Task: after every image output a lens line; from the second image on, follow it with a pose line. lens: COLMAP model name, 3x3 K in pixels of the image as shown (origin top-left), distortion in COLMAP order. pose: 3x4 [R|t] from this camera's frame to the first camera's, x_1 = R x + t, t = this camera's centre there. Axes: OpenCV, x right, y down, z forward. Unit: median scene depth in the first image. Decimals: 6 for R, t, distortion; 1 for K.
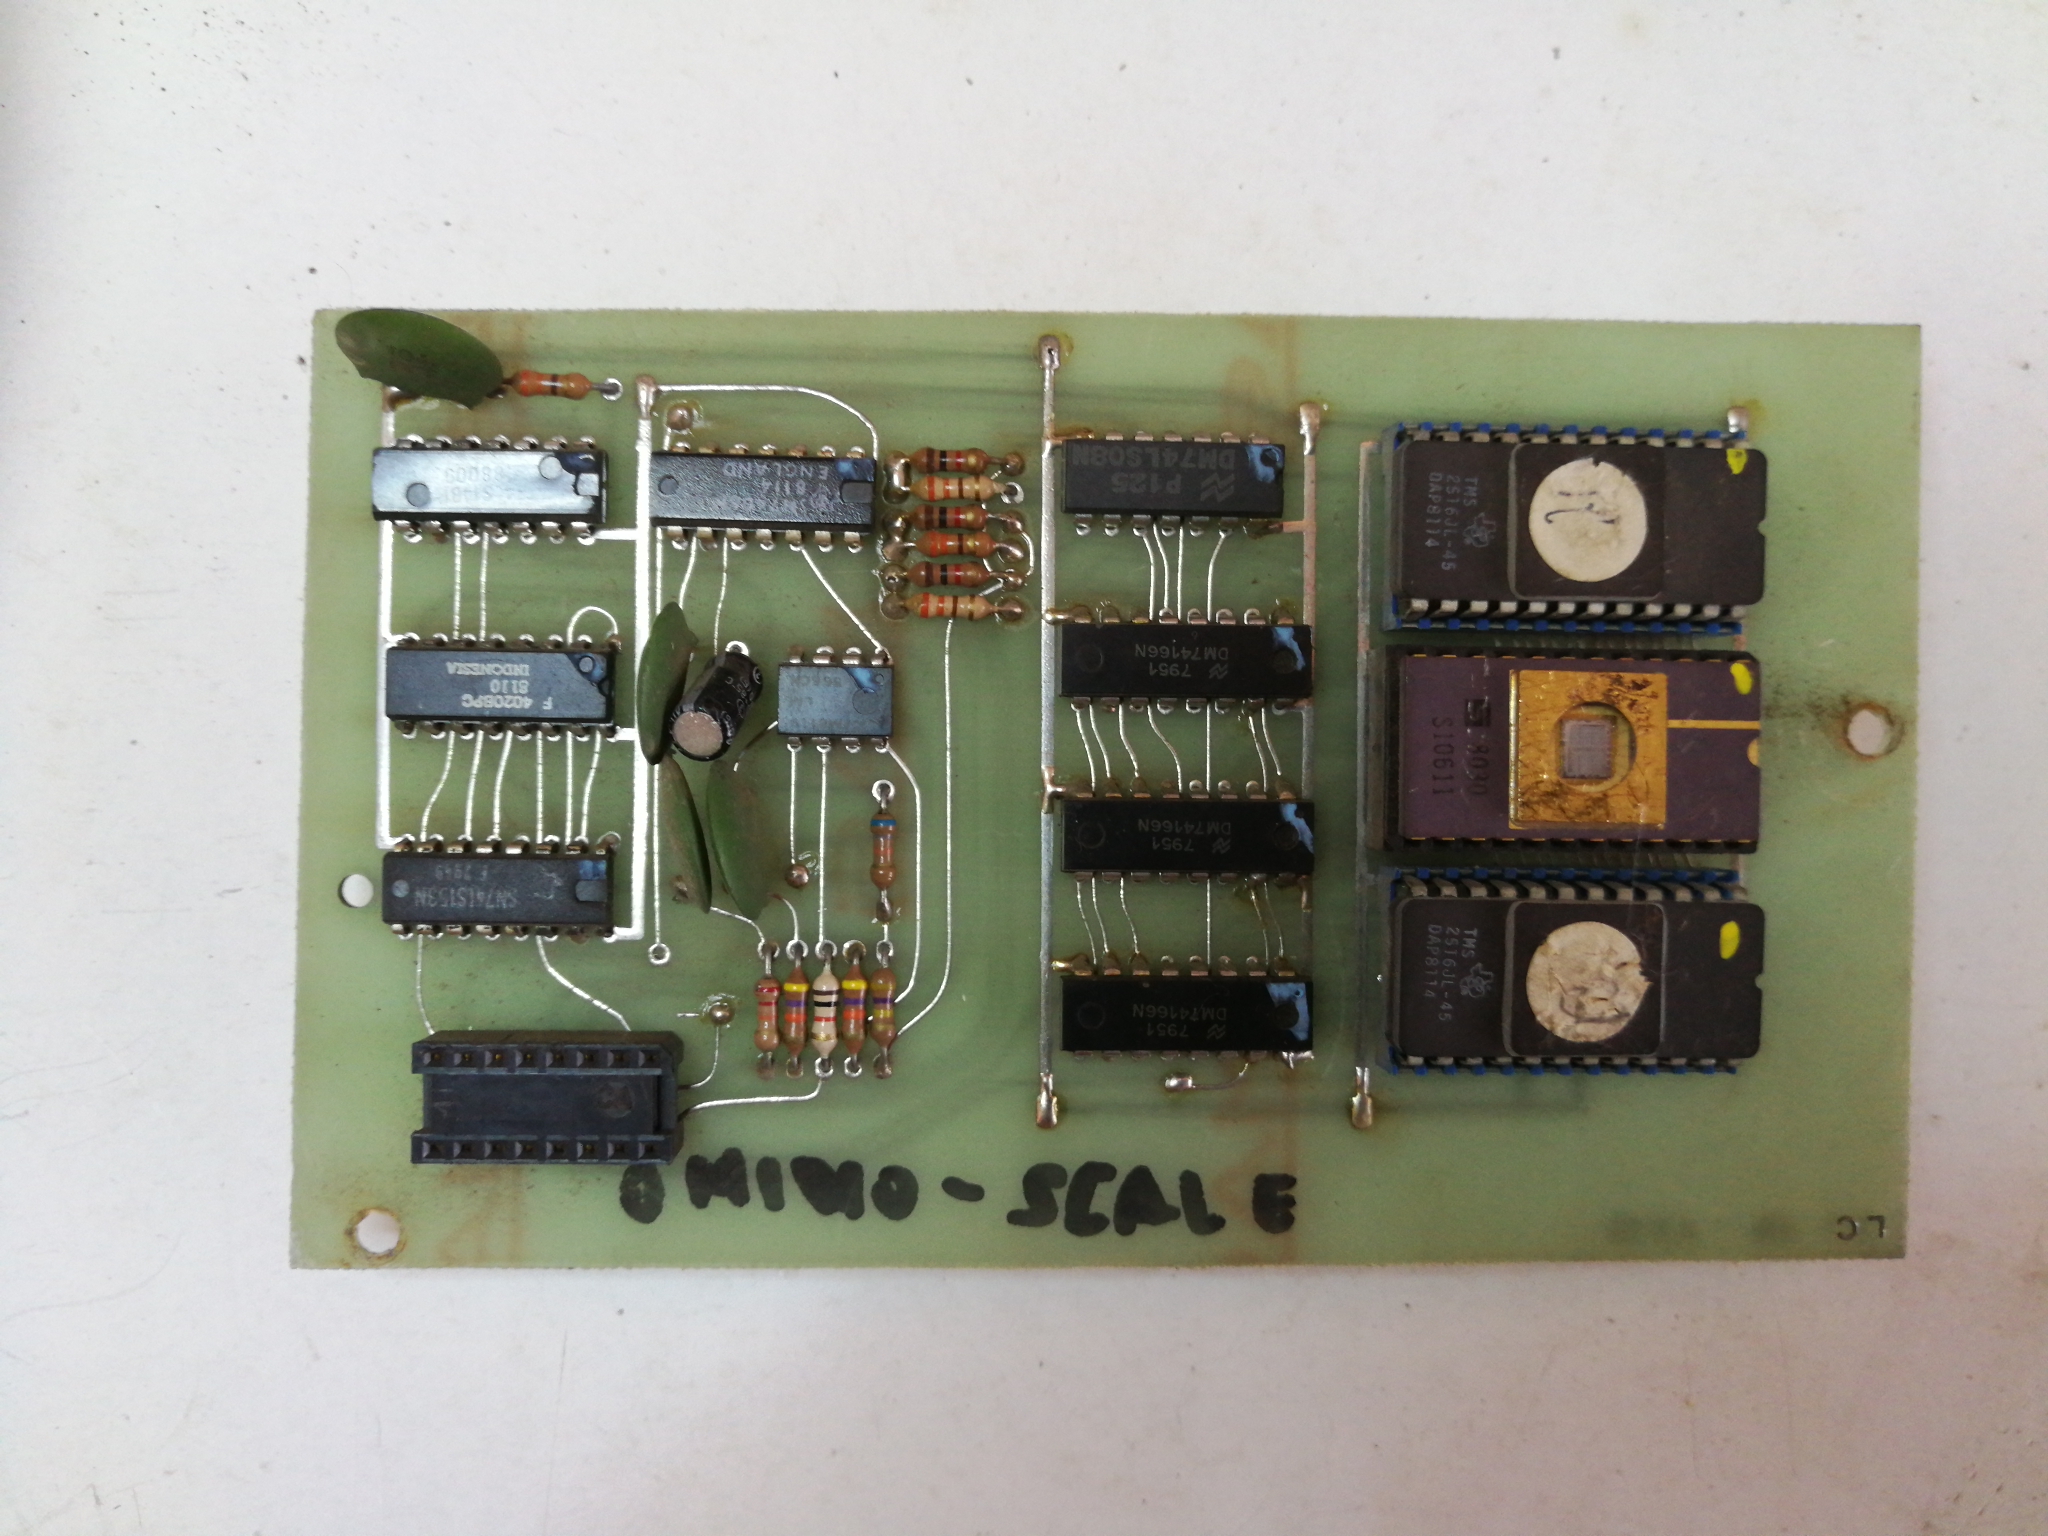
lens RADIAL K [[1684.9, 0, 1024.0], [0, 1684.9, 768.0], [0, 0, 1]] dist [-0.034646, 0.000358]
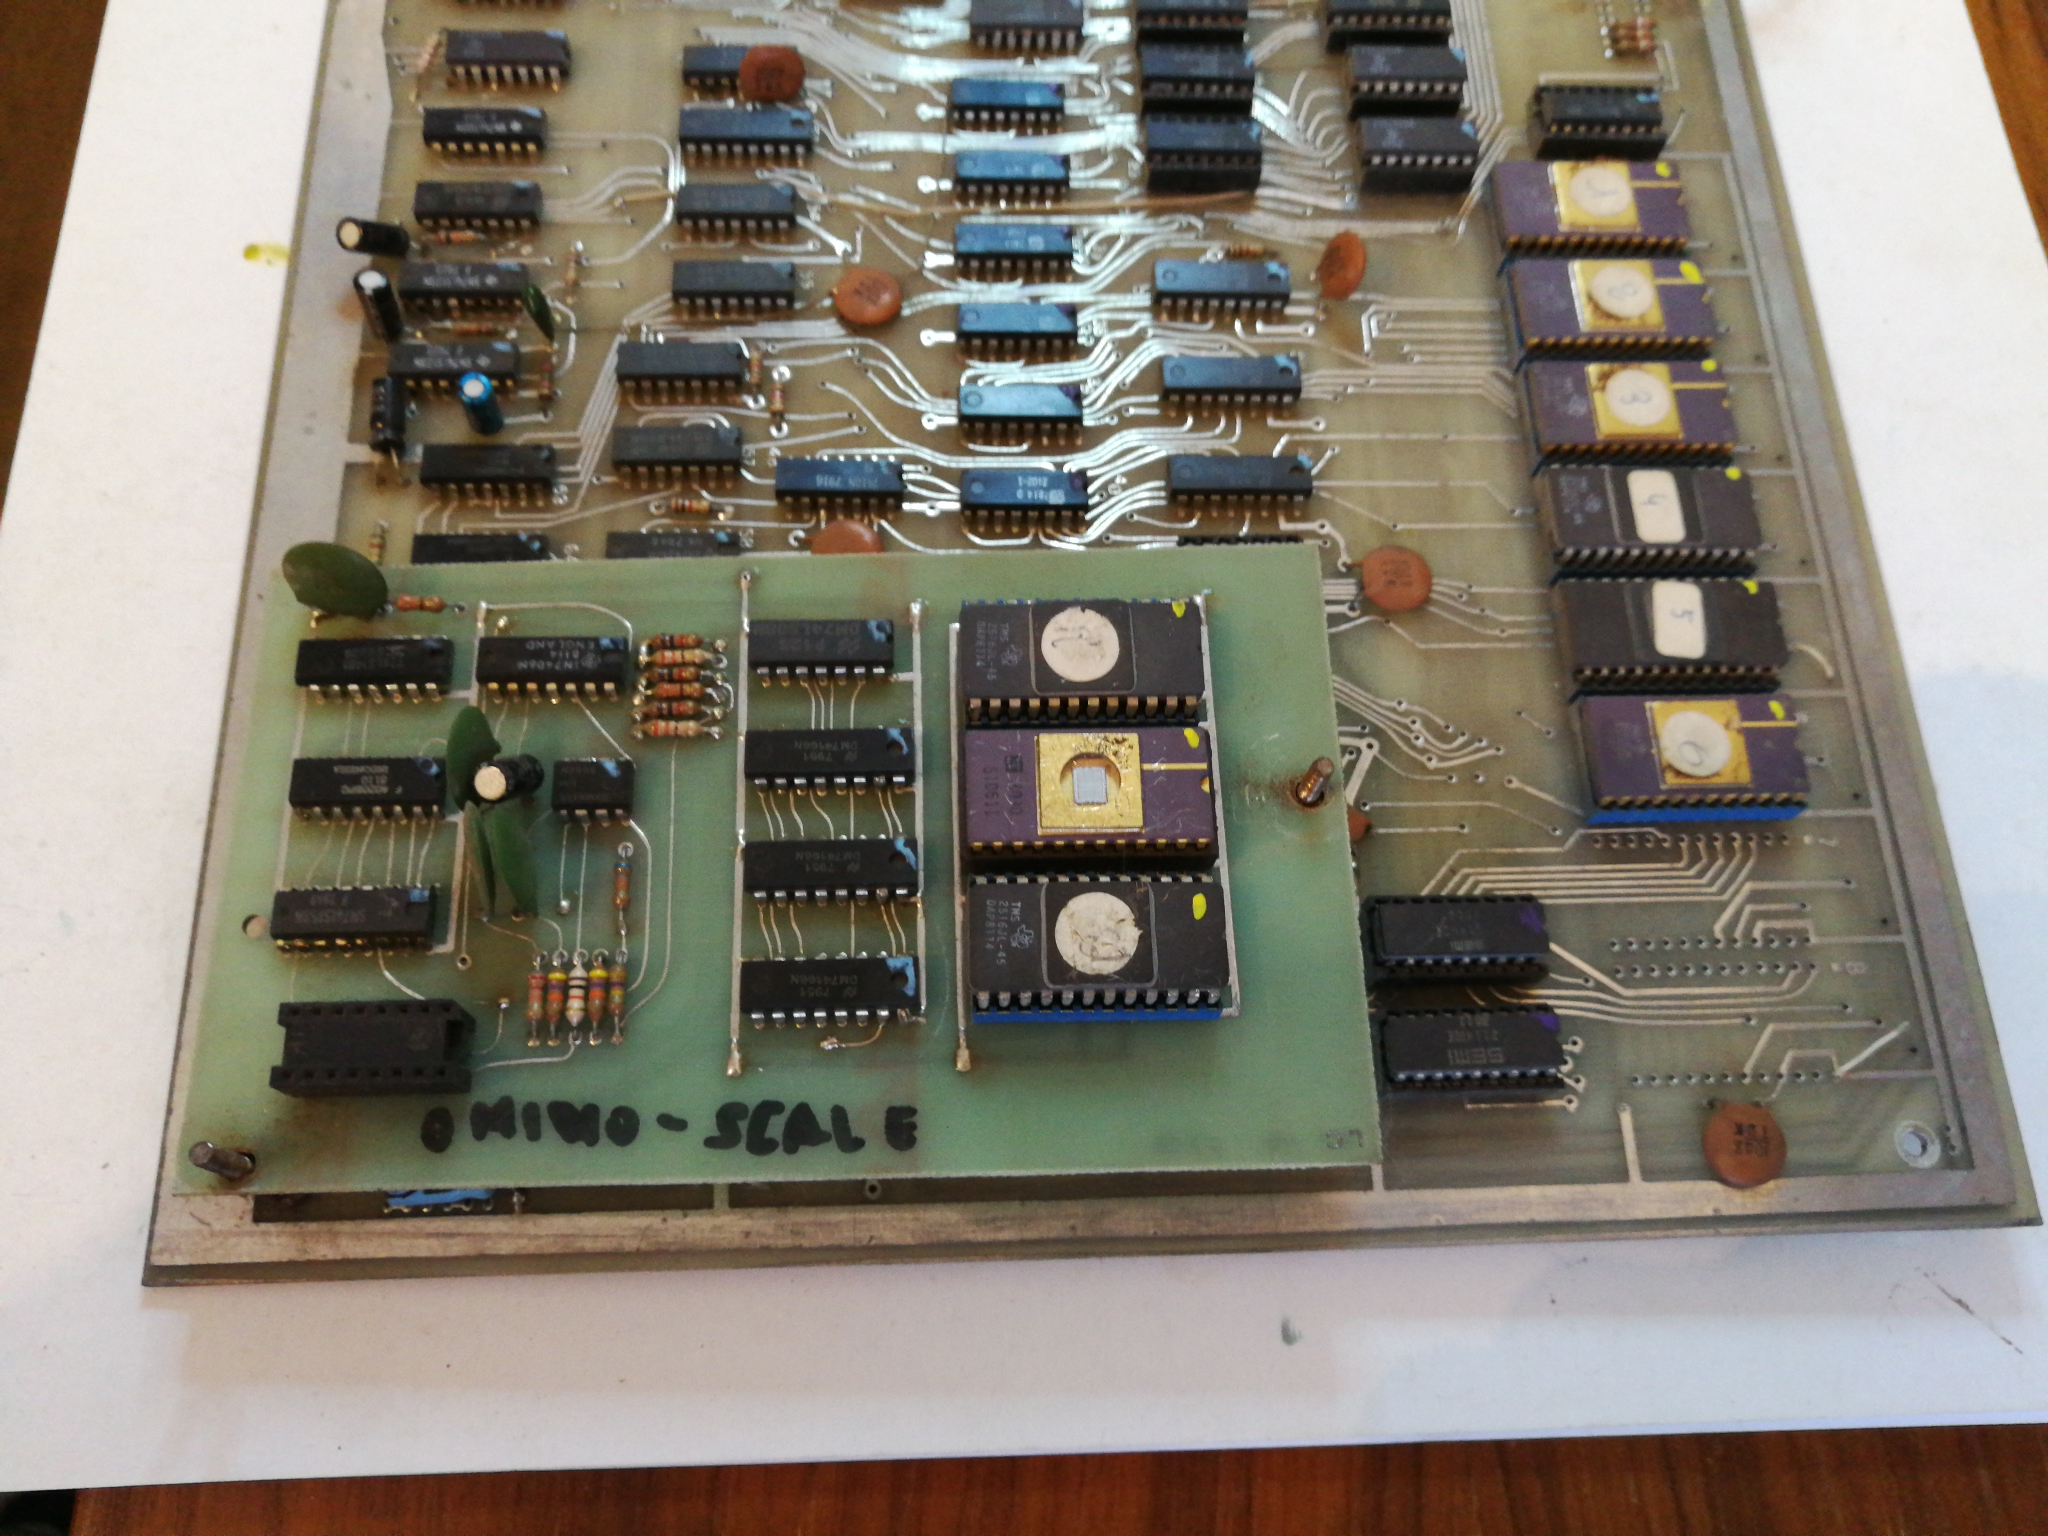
lens RADIAL K [[1684.9, 0, 1024.0], [0, 1684.9, 768.0], [0, 0, 1]] dist [-0.034646, 0.000358]
pose [[0.998999, -0.041515, 0.016656, 0.244411], [0.044730, 0.930559, -0.363398, 0.501376], [-0.000413, 0.363780, 0.931485, -0.391312]]
